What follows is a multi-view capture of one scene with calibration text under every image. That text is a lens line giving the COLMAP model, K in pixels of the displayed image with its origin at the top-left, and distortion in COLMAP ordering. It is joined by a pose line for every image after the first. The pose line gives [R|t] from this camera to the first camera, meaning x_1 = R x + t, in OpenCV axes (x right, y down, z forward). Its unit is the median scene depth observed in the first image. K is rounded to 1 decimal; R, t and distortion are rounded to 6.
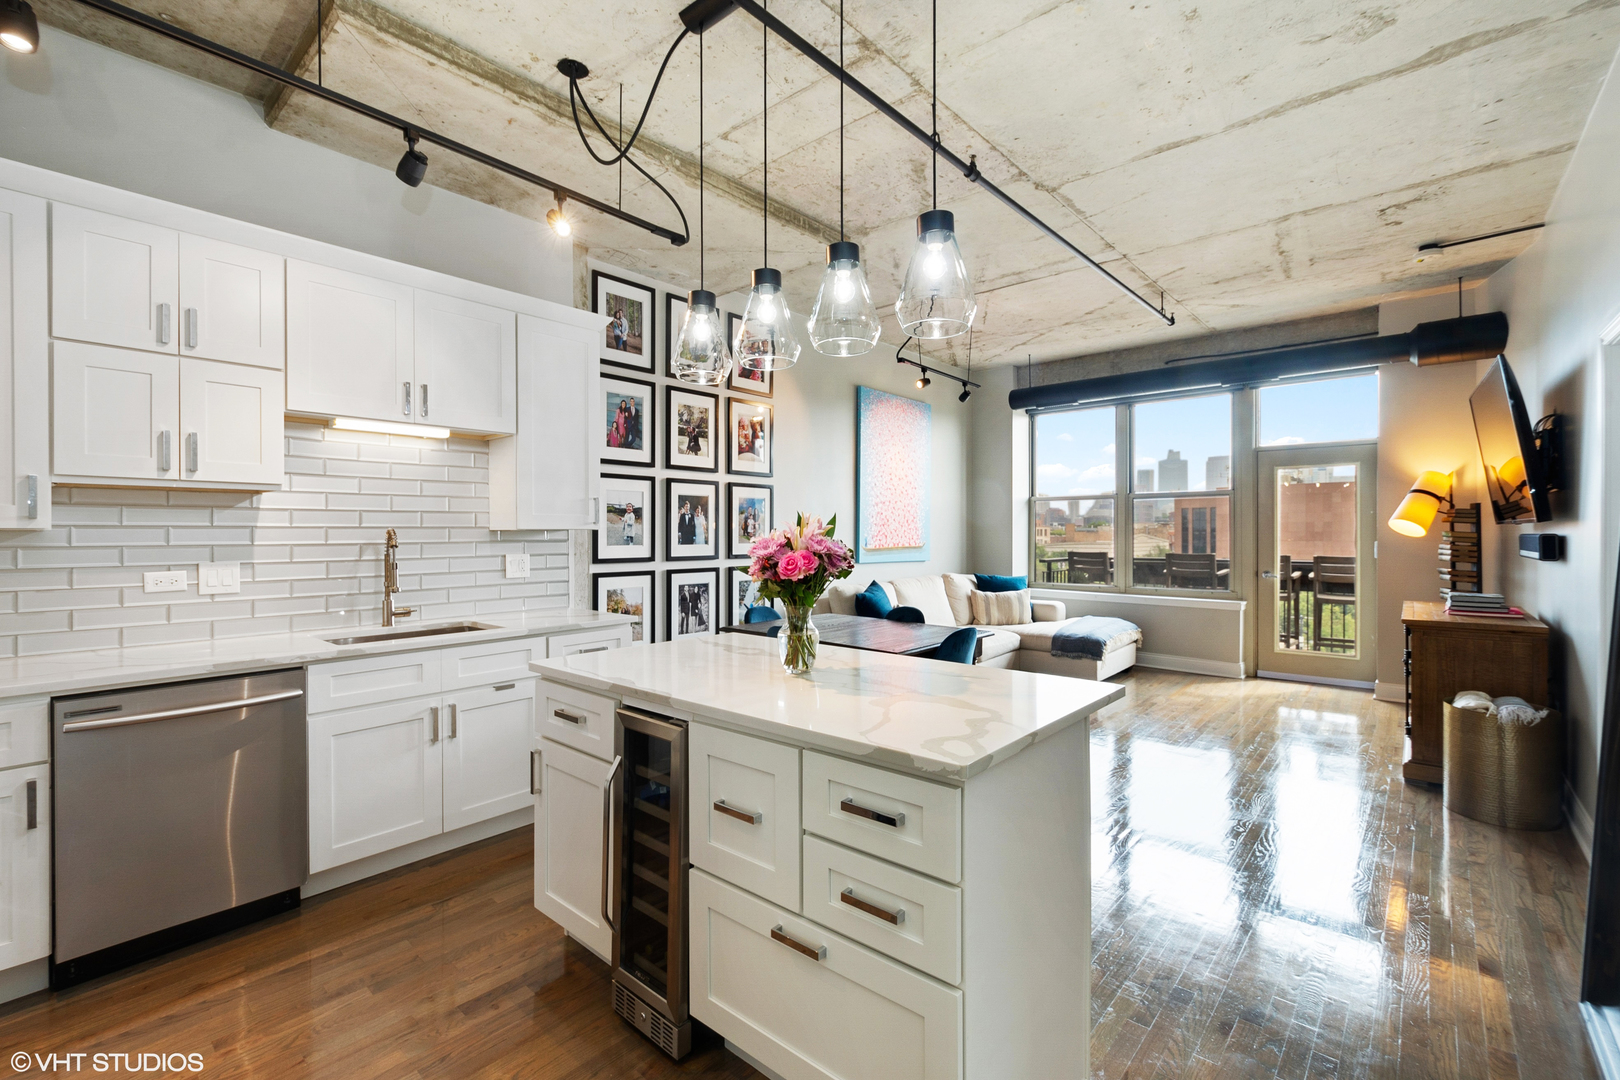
lens RADIAL K [[707.4, 0, 804.7], [0, 707.4, 534.8], [0, 0, 1]] dist [0.004190, -0.001646]
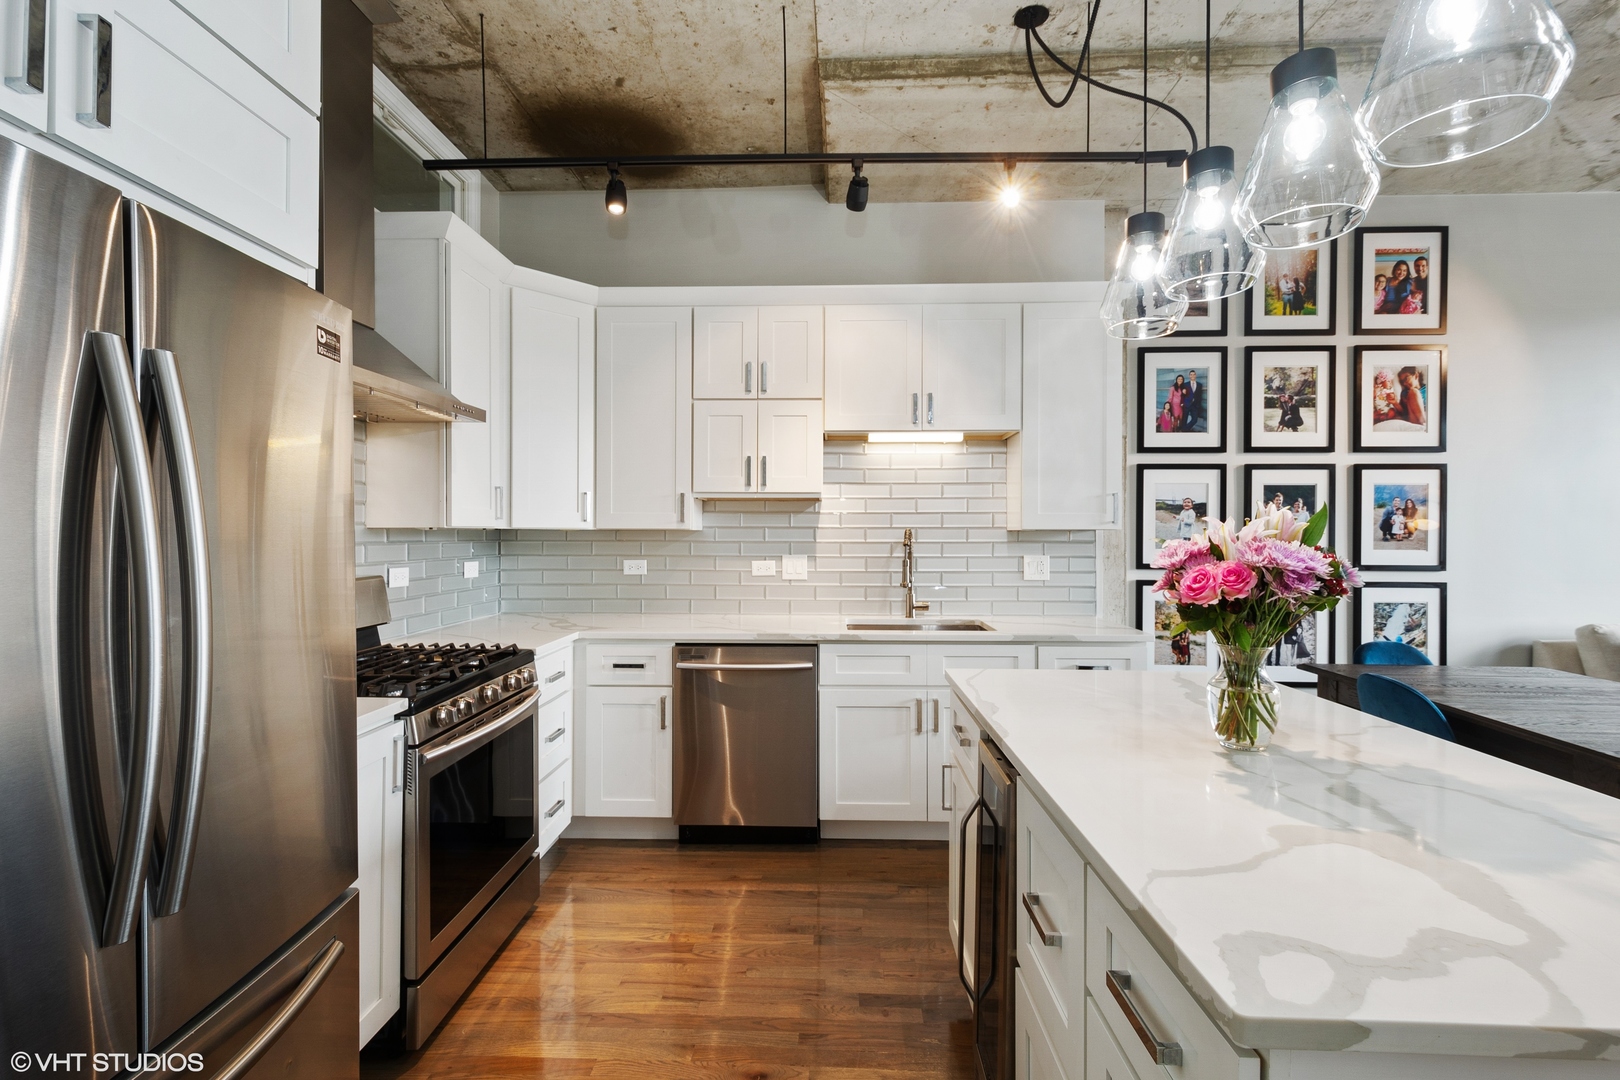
lens RADIAL K [[707.4, 0, 800.4], [0, 707.4, 532.5], [0, 0, 1]] dist [0.004190, -0.001646]
pose [[0.629630, 0.002776, -0.776890, 0.113139], [-0.006089, 0.999981, -0.001361, -0.000478], [0.776871, 0.005588, 0.629635, 0.126559]]
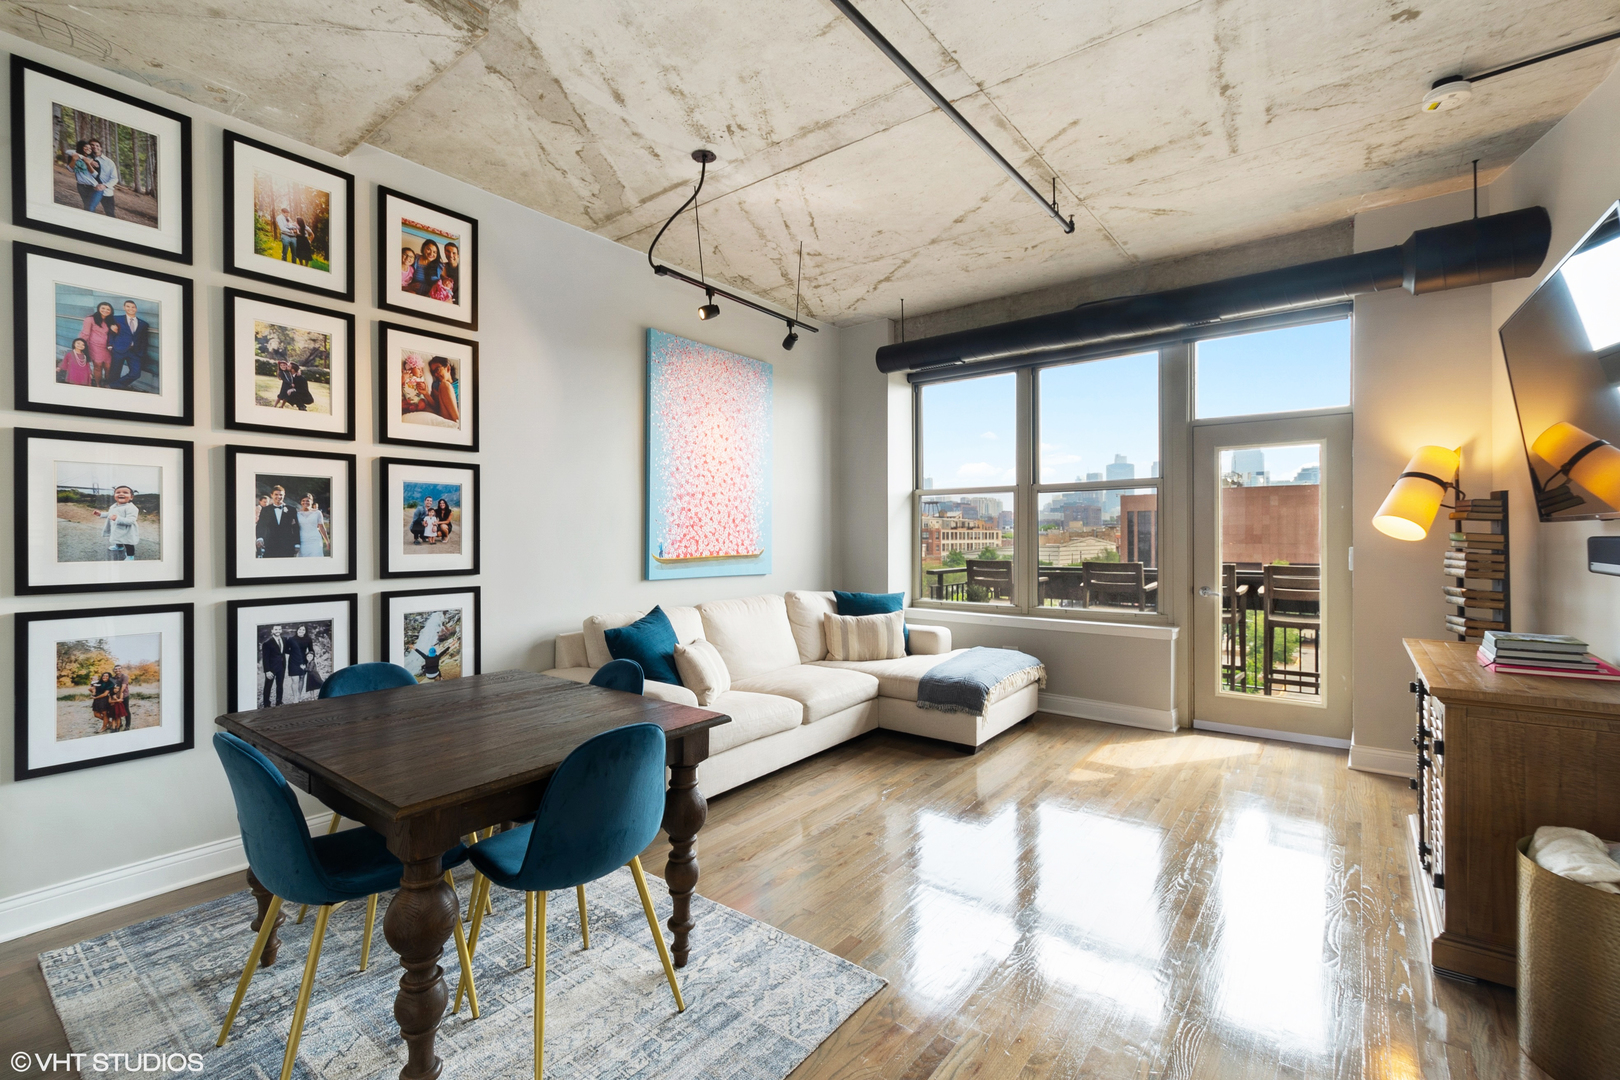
lens RADIAL K [[707.4, 0, 812.5], [0, 707.4, 539.6], [0, 0, 1]] dist [0.004190, -0.001646]
pose [[0.997712, -0.002773, 0.067550, 0.268415], [0.002673, 0.999995, 0.001574, -0.001166], [-0.067554, -0.001389, 0.997715, 0.402419]]
